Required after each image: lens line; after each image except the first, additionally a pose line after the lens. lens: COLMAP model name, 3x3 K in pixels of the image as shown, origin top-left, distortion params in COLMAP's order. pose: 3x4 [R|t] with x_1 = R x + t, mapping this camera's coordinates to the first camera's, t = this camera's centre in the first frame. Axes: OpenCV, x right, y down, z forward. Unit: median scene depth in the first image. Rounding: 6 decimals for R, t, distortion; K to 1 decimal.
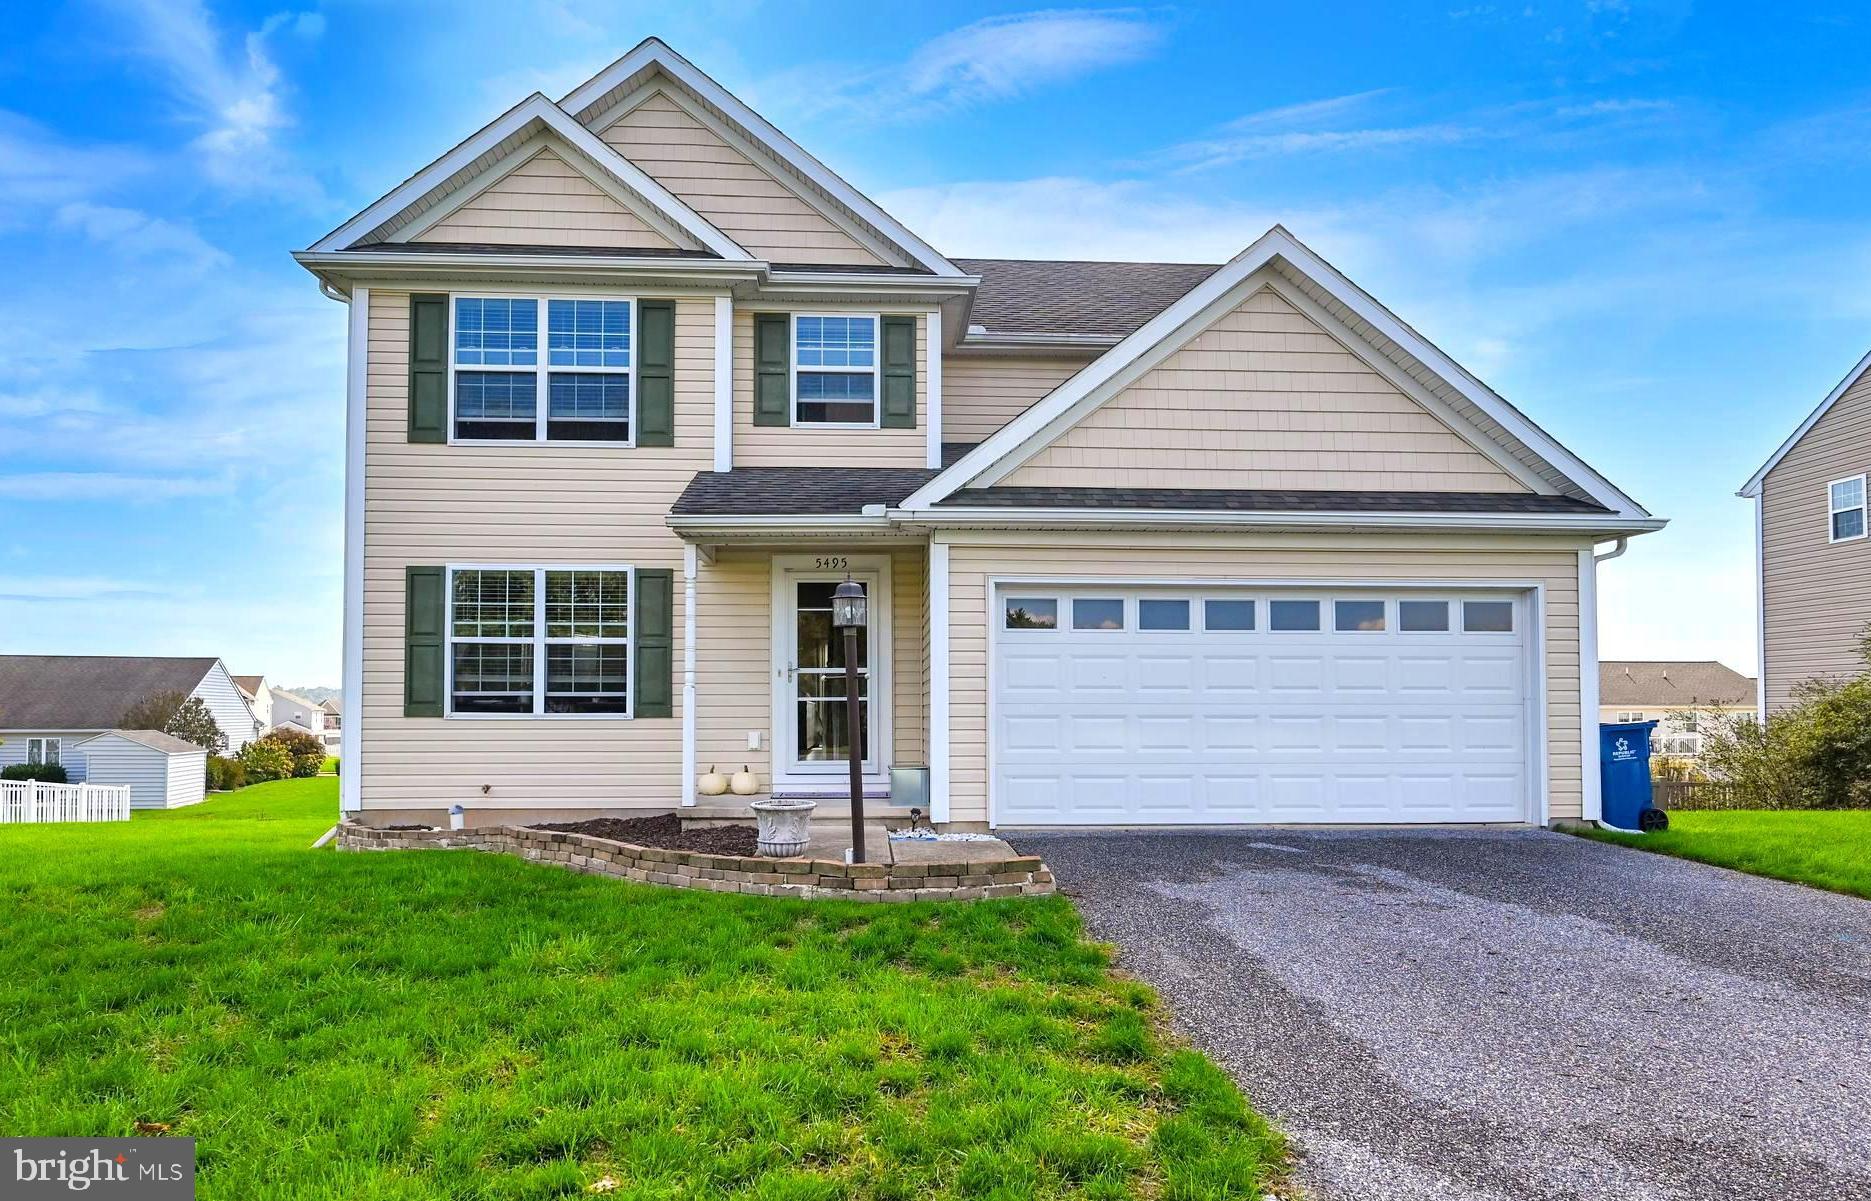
lens RADIAL K [[1047.9, 0, 936.2], [0, 1047.9, 687.9], [0, 0, 1]] dist [-0.005173, -0.000558]
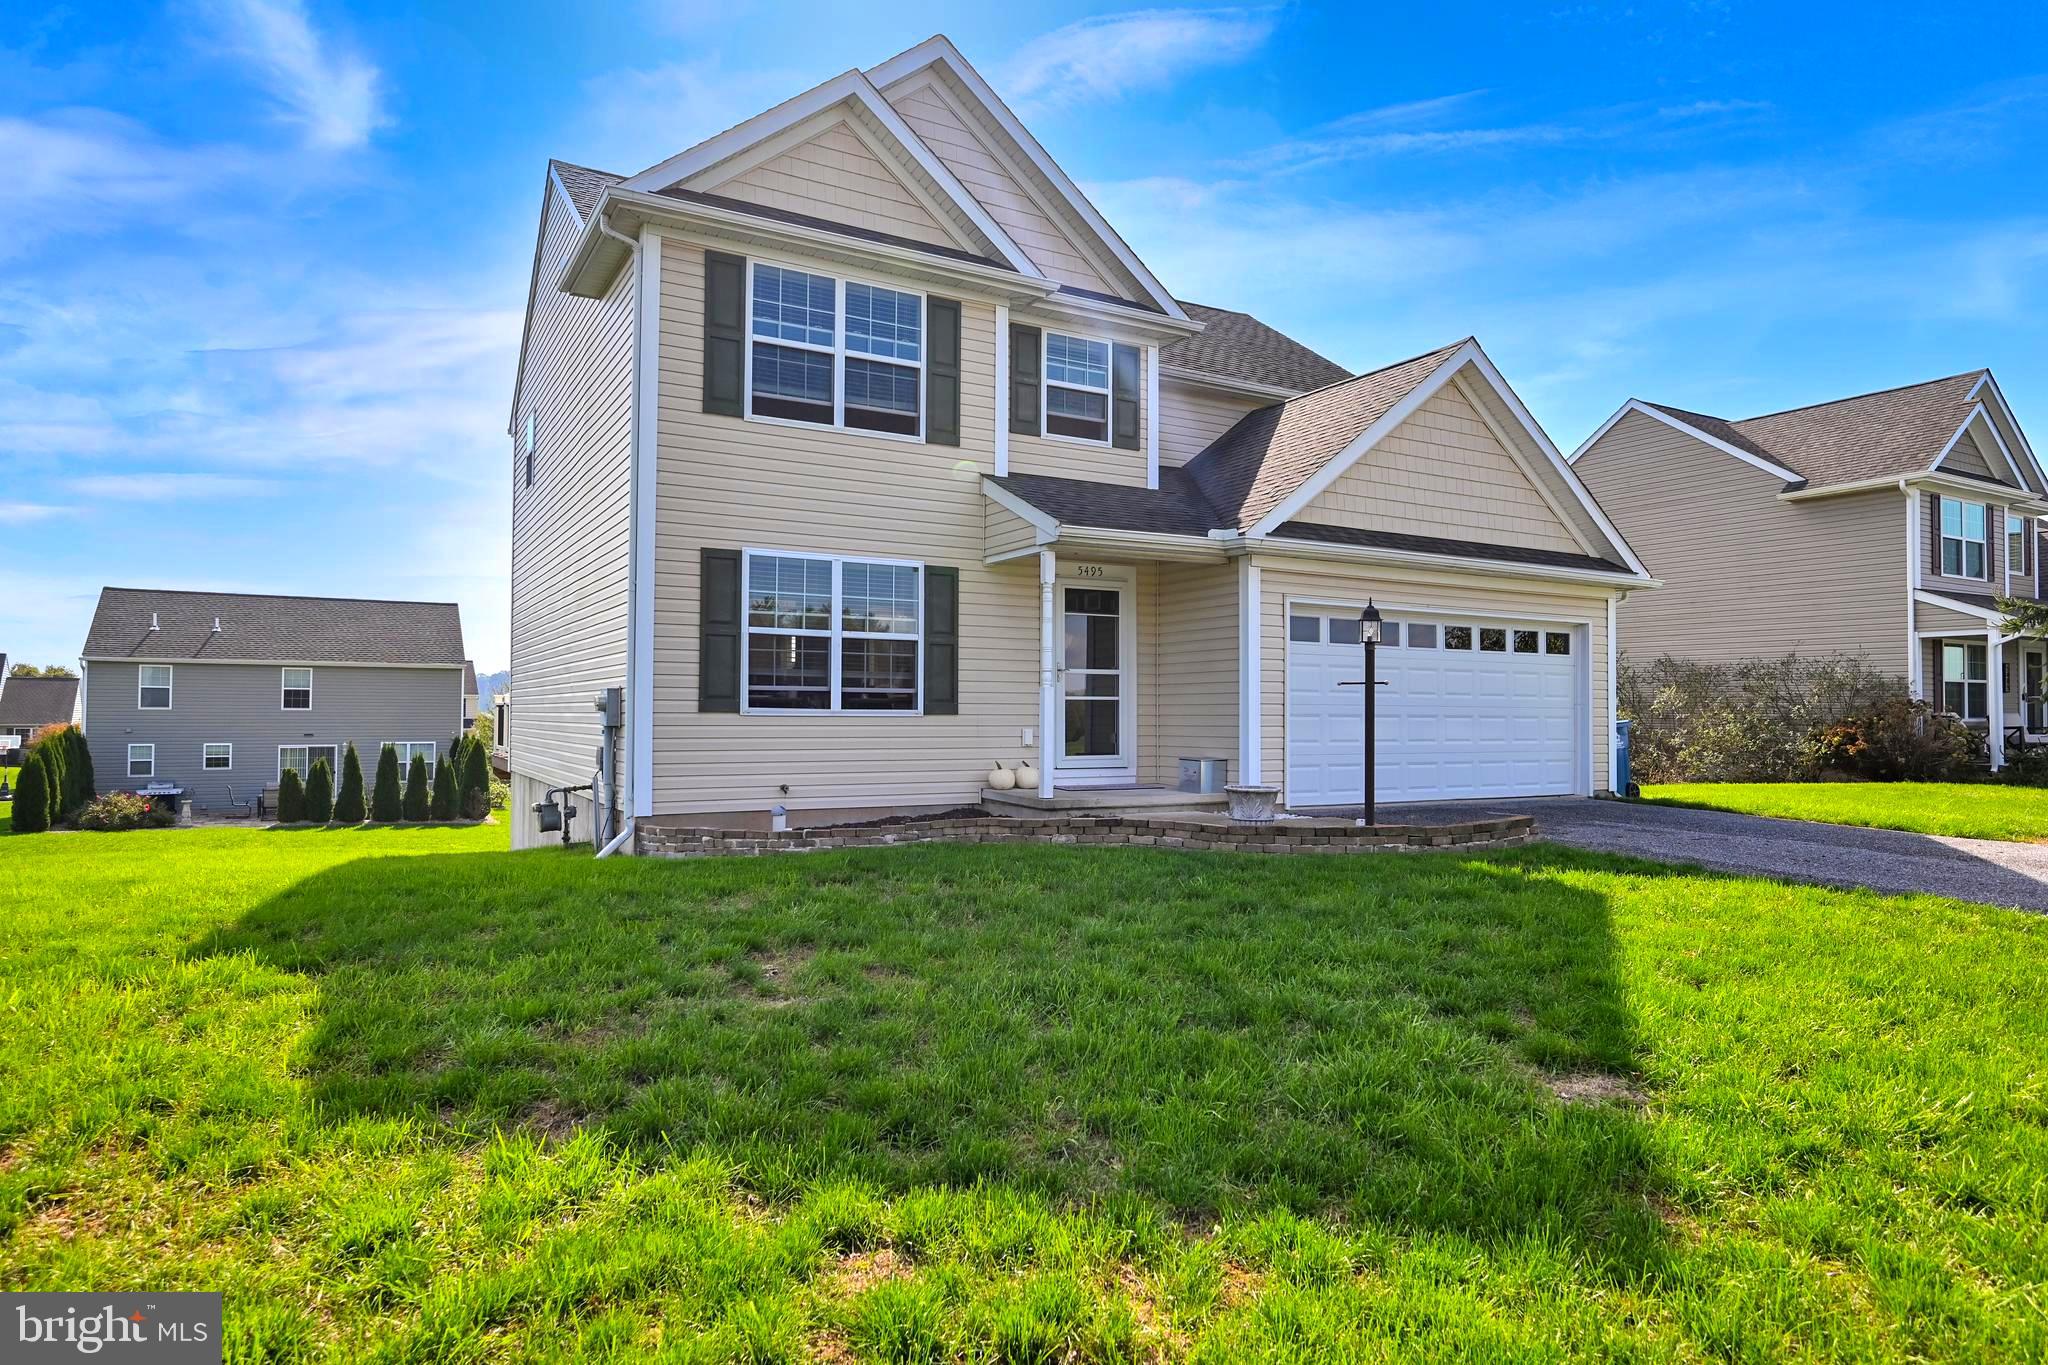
lens RADIAL K [[1188.7, 0, 1024.0], [0, 1188.7, 682.5], [0, 0, 1]] dist [0.001689, 0.000267]
pose [[0.893584, 0.017440, 0.448558, -0.712530], [-0.017276, 0.999841, -0.004458, 0.001283], [-0.448564, -0.003766, 0.893743, -0.056145]]
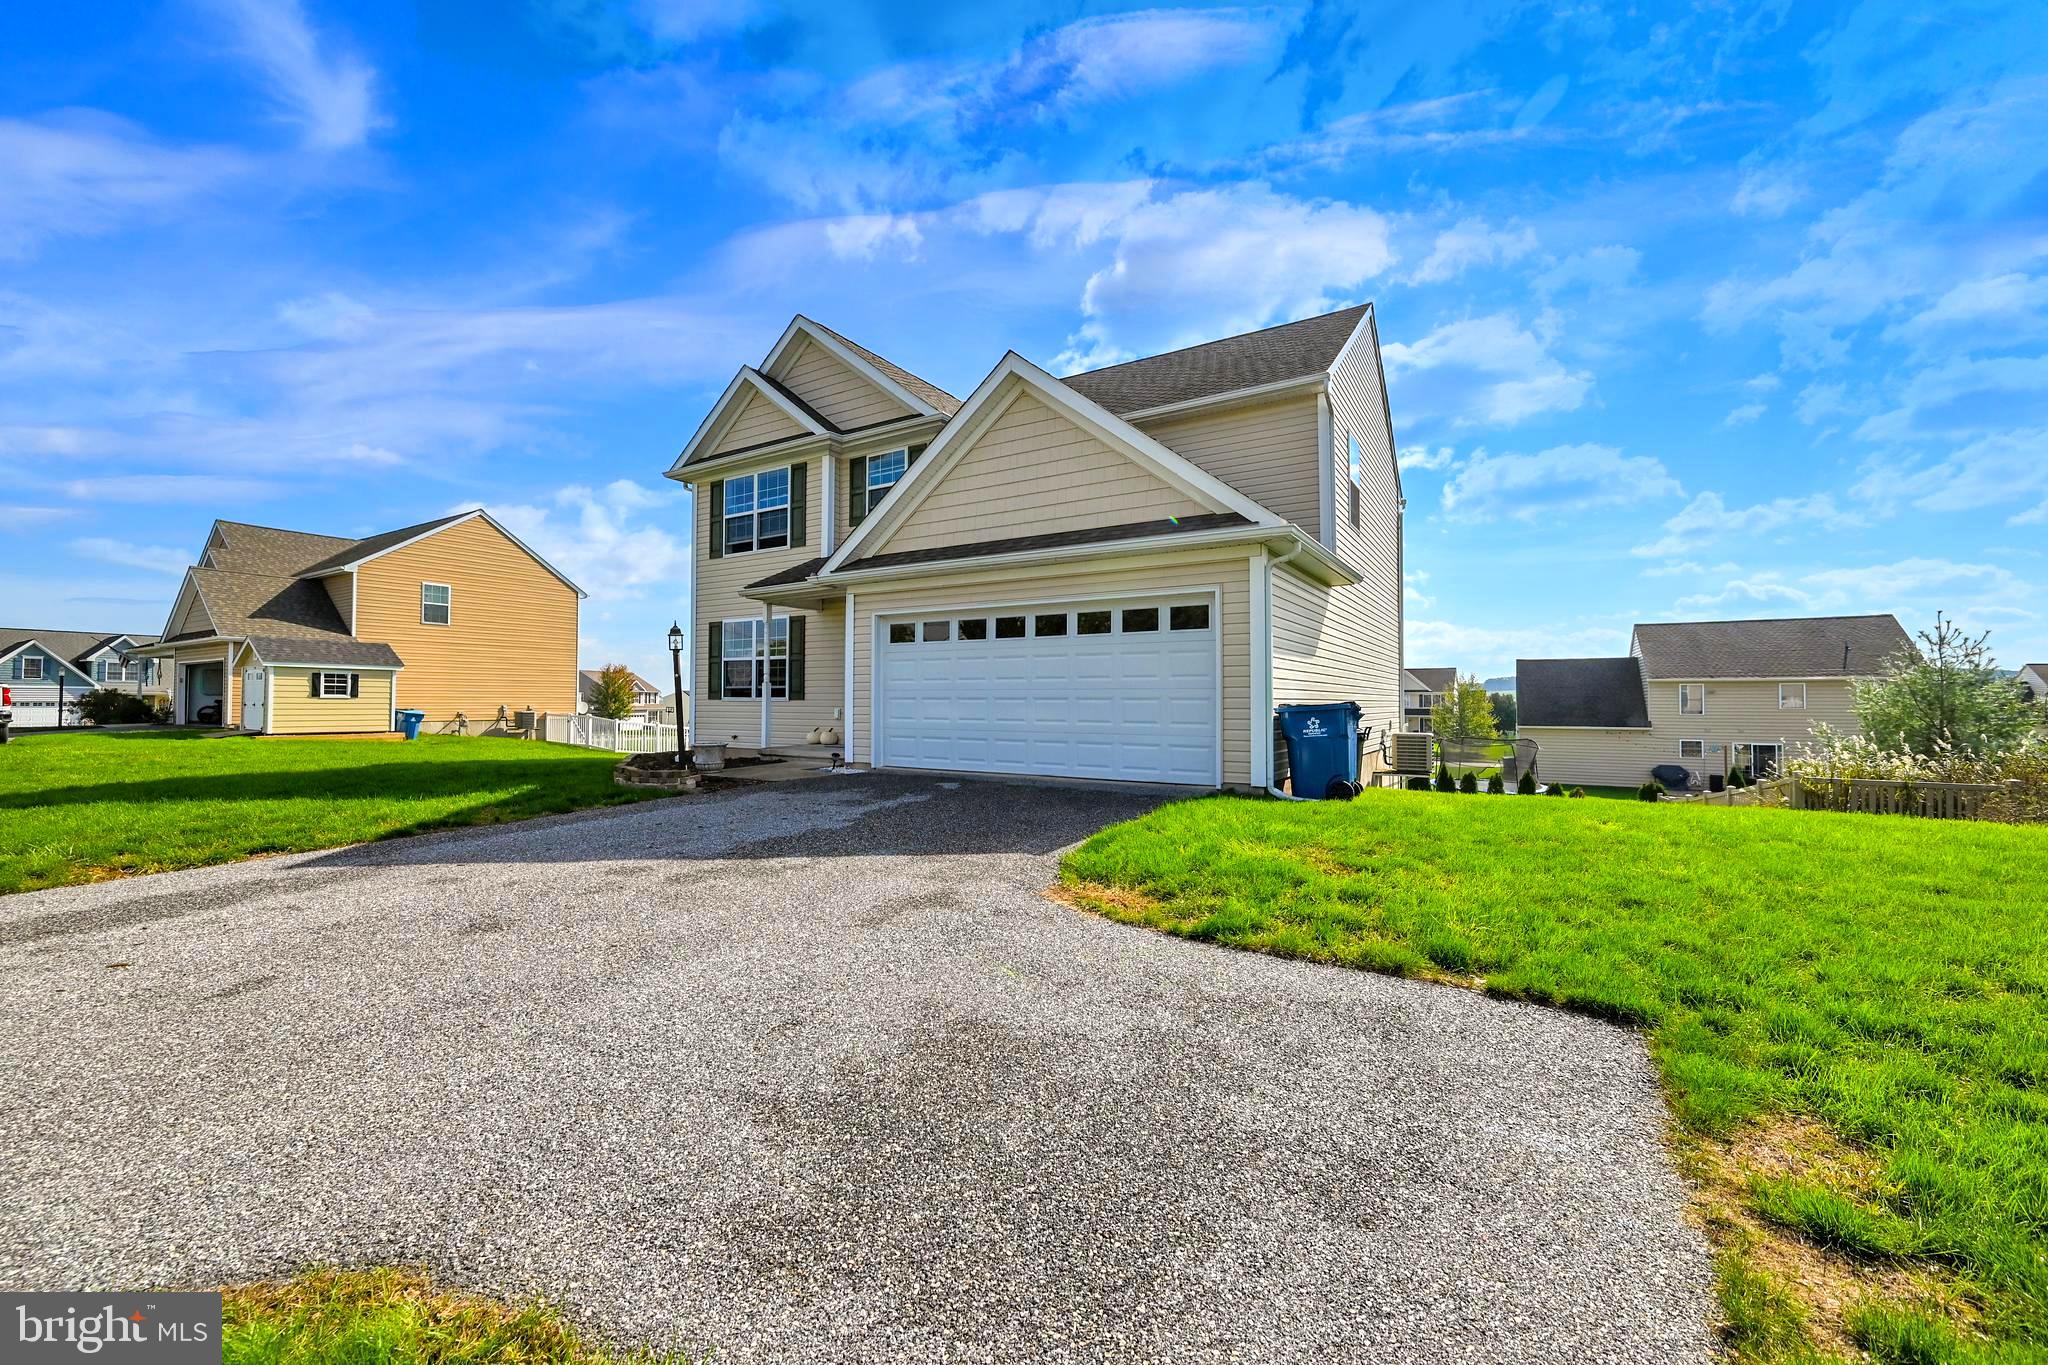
lens RADIAL K [[822.7, 0, 1024.0], [0, 822.7, 682.5], [0, 0, 1]] dist [-0.000391, 0.000018]
pose [[0.812112, -0.013697, -0.583341, 0.859305], [0.017098, 0.999854, 0.000327, 0.004948], [0.583251, -0.010240, 0.812227, 0.090665]]
